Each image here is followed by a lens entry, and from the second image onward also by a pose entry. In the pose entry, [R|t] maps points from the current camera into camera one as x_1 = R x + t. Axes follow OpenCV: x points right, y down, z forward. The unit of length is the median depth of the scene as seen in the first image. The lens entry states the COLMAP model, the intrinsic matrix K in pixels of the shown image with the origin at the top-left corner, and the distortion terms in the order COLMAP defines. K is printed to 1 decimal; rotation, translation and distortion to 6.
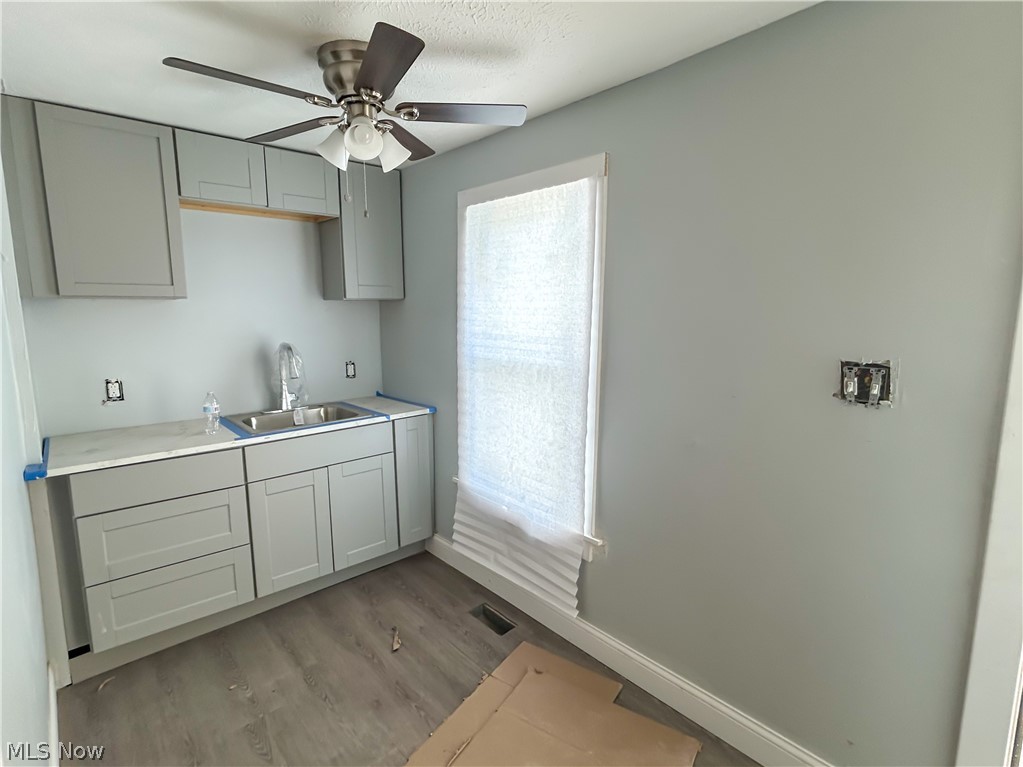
lens RADIAL K [[508.8, 0, 514.2], [0, 508.8, 381.9], [0, 0, 1]] dist [0.000762, 0.000279]
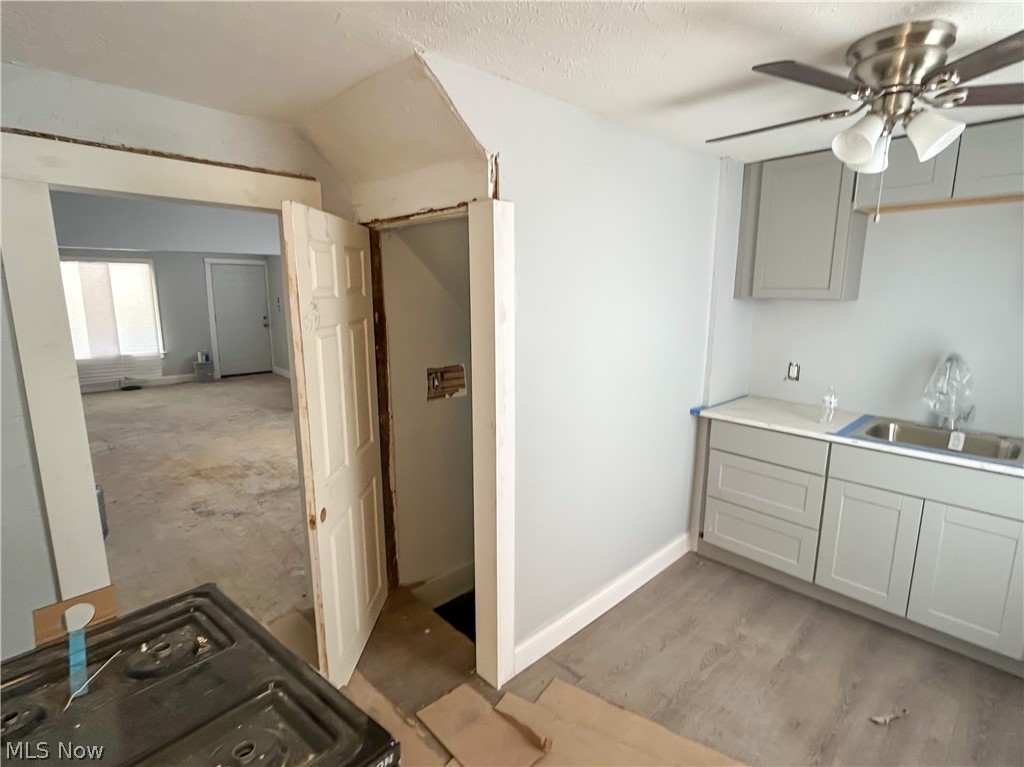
lens RADIAL K [[509.3, 0, 515.4], [0, 509.3, 384.2], [0, 0, 1]] dist [0.000762, 0.000279]
pose [[0.029800, 0.183490, -0.982570, 0.479323], [-0.150634, 0.972604, 0.177060, -0.080210], [0.988140, 0.142732, 0.056624, 0.277925]]
